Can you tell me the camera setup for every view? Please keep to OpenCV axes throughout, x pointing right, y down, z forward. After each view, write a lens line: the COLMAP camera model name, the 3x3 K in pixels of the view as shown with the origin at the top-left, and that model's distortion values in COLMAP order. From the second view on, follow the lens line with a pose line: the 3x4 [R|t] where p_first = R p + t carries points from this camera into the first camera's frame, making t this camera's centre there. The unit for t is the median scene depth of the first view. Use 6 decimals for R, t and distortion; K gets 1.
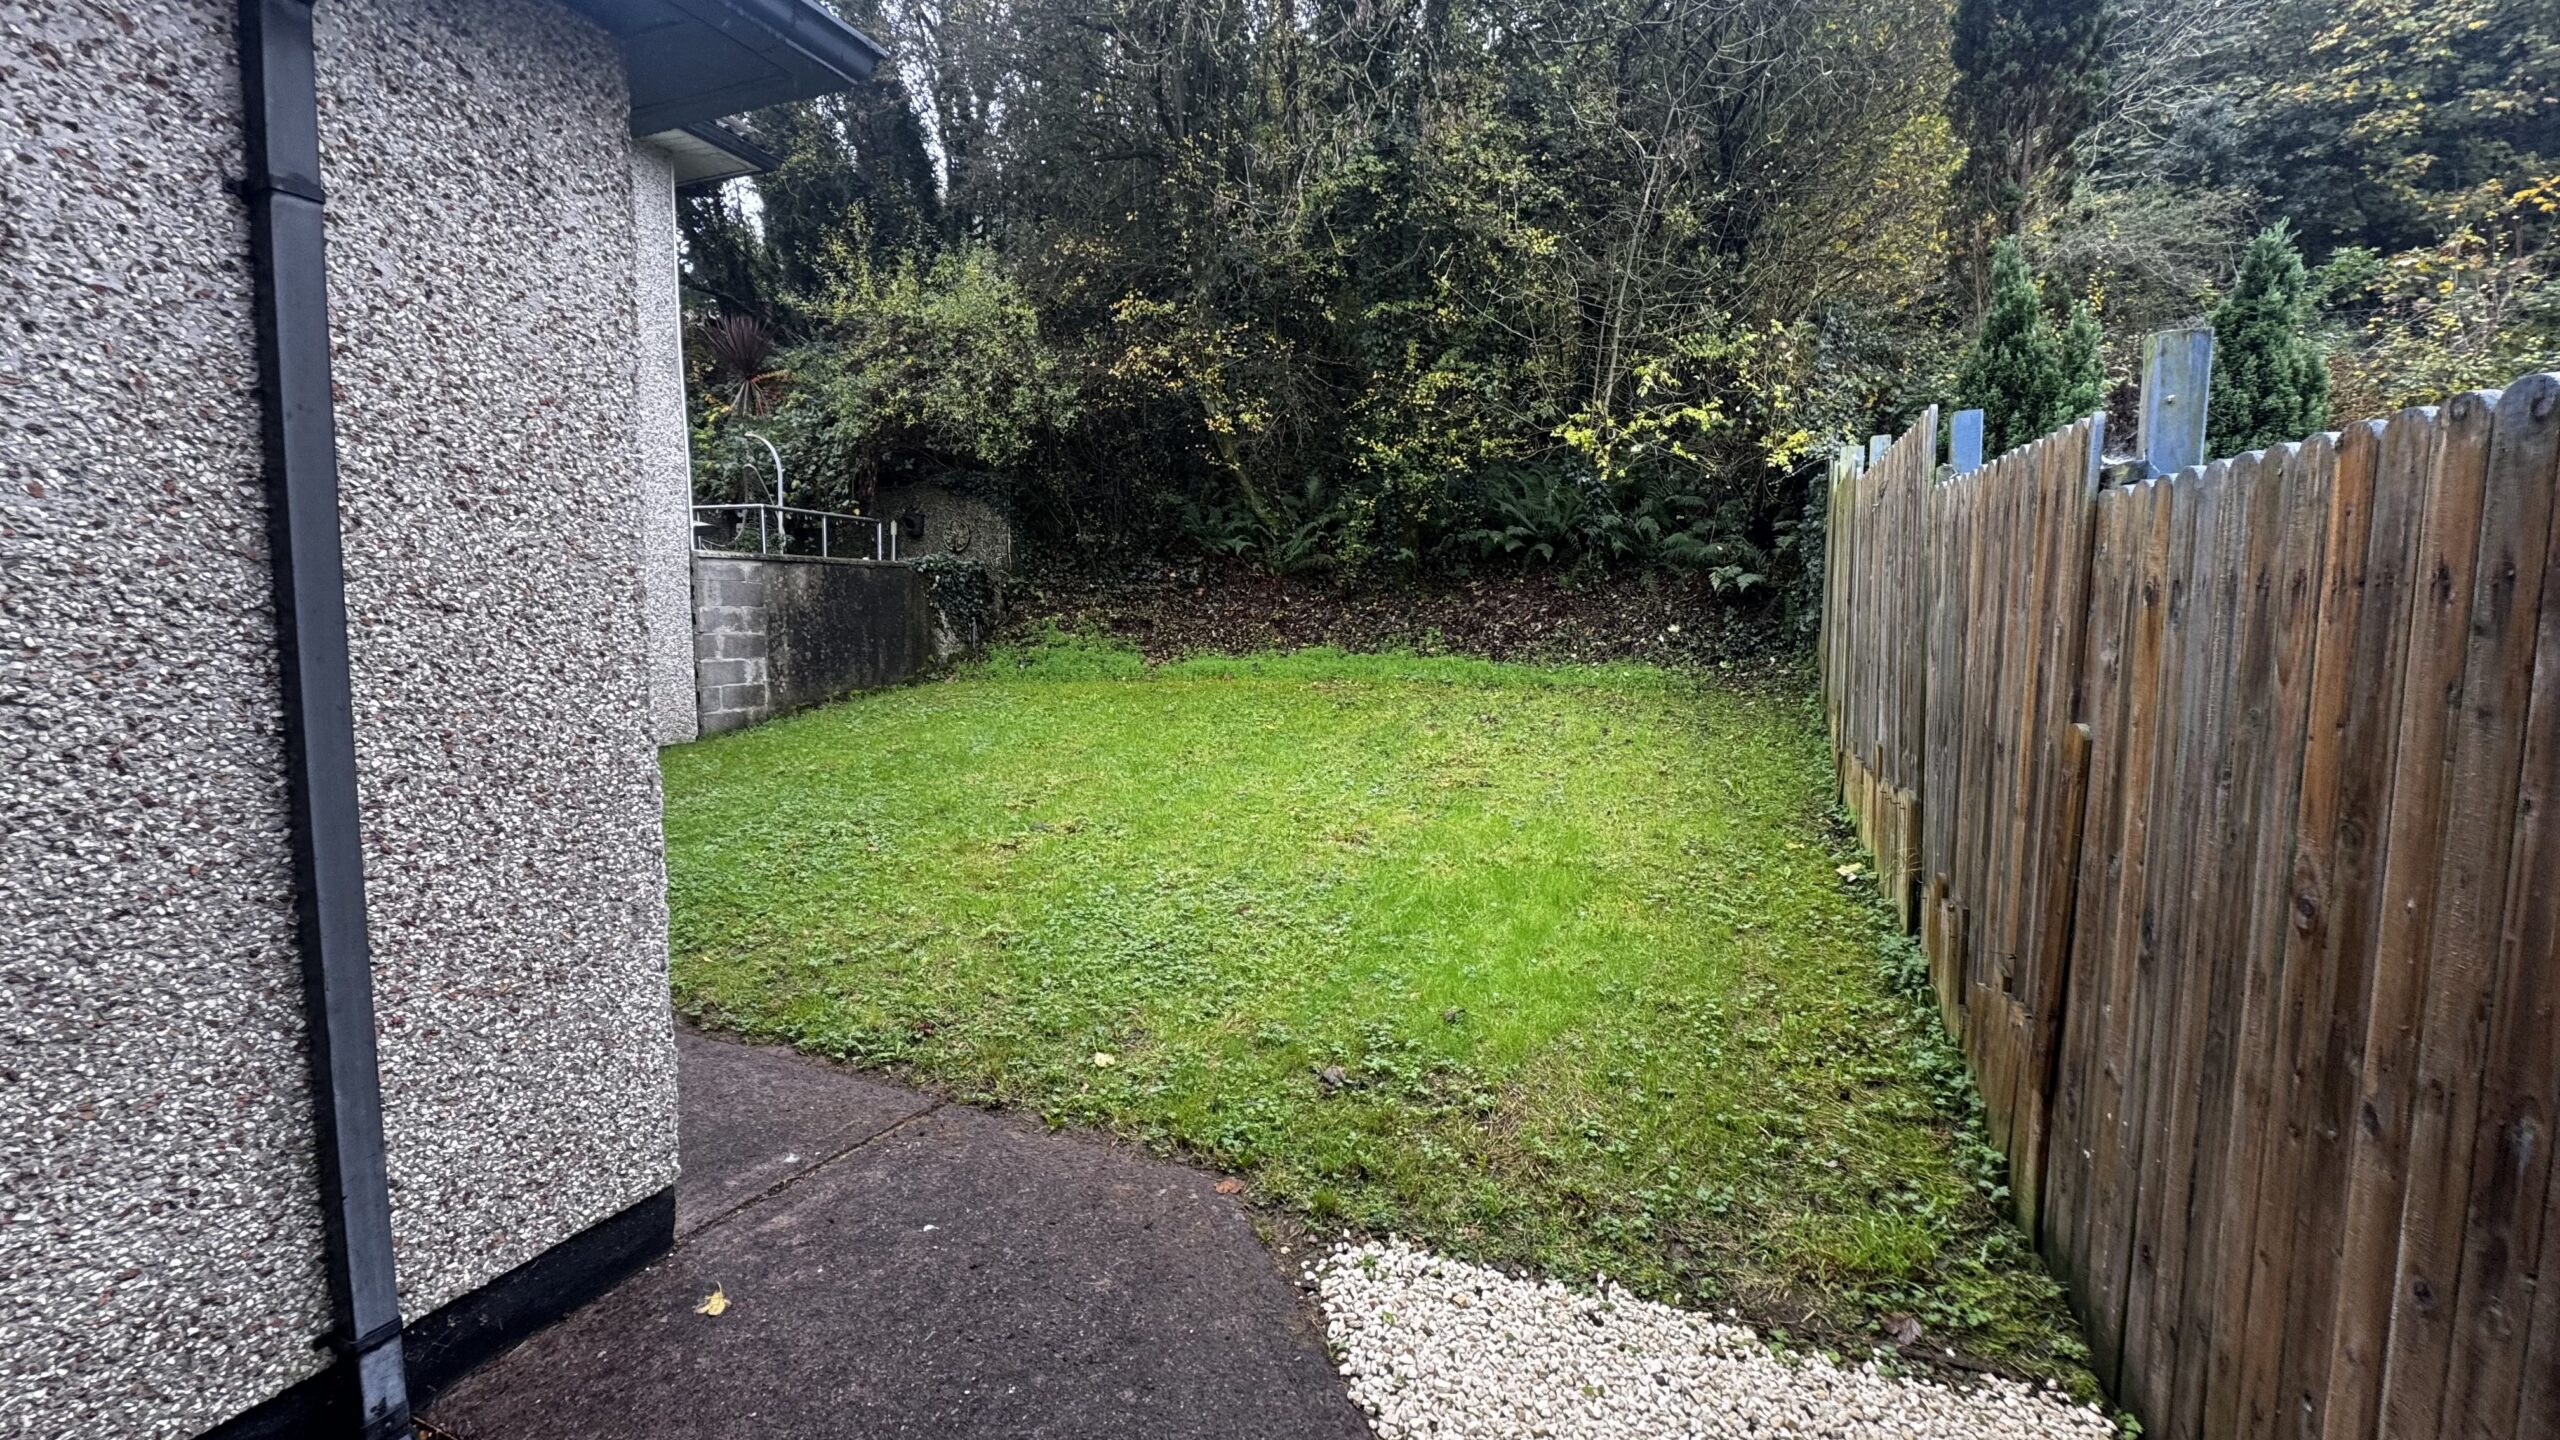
lens RADIAL K [[1013.9, 0, 1284.9], [0, 1013.9, 719.8], [0, 0, 1]] dist [-0.002413, -0.000042]
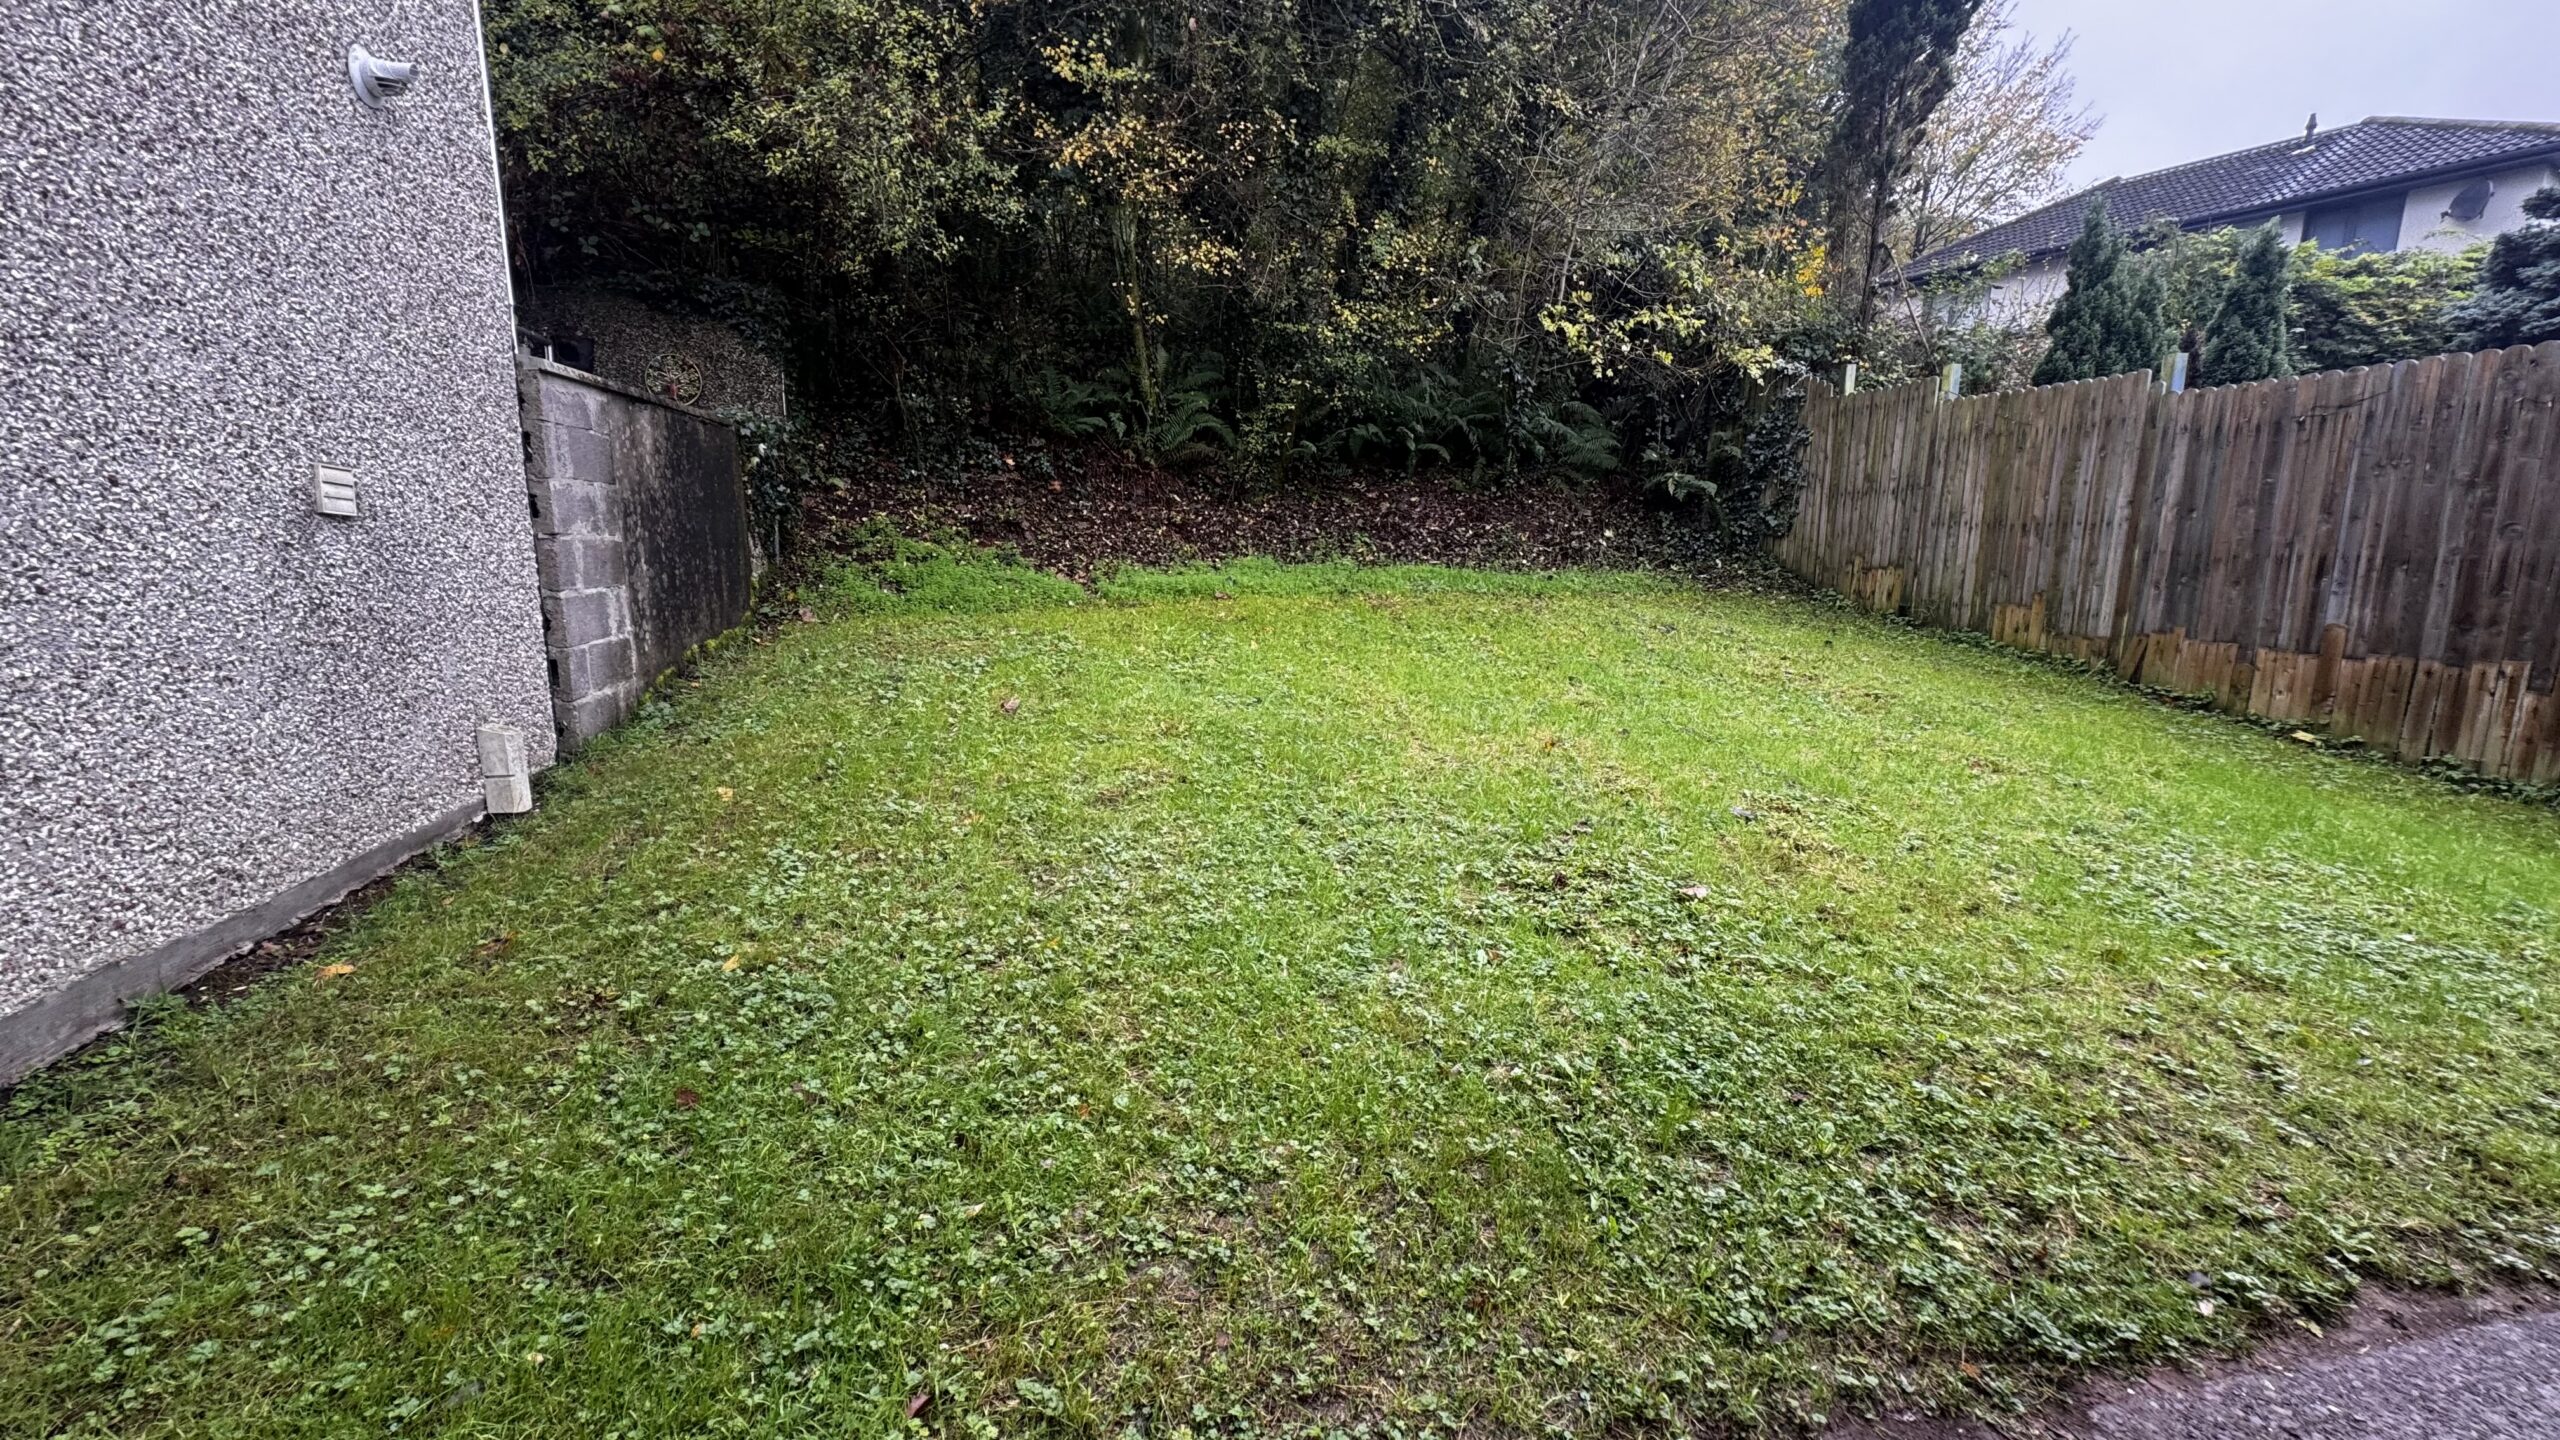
lens RADIAL K [[1013.9, 0, 1279.9], [0, 1013.9, 711.3], [0, 0, 1]] dist [-0.002413, -0.000042]
pose [[0.819217, -0.097830, 0.565078, -0.422115], [0.055190, 0.994218, 0.092114, -0.021231], [-0.570822, -0.044275, 0.819879, 0.302573]]
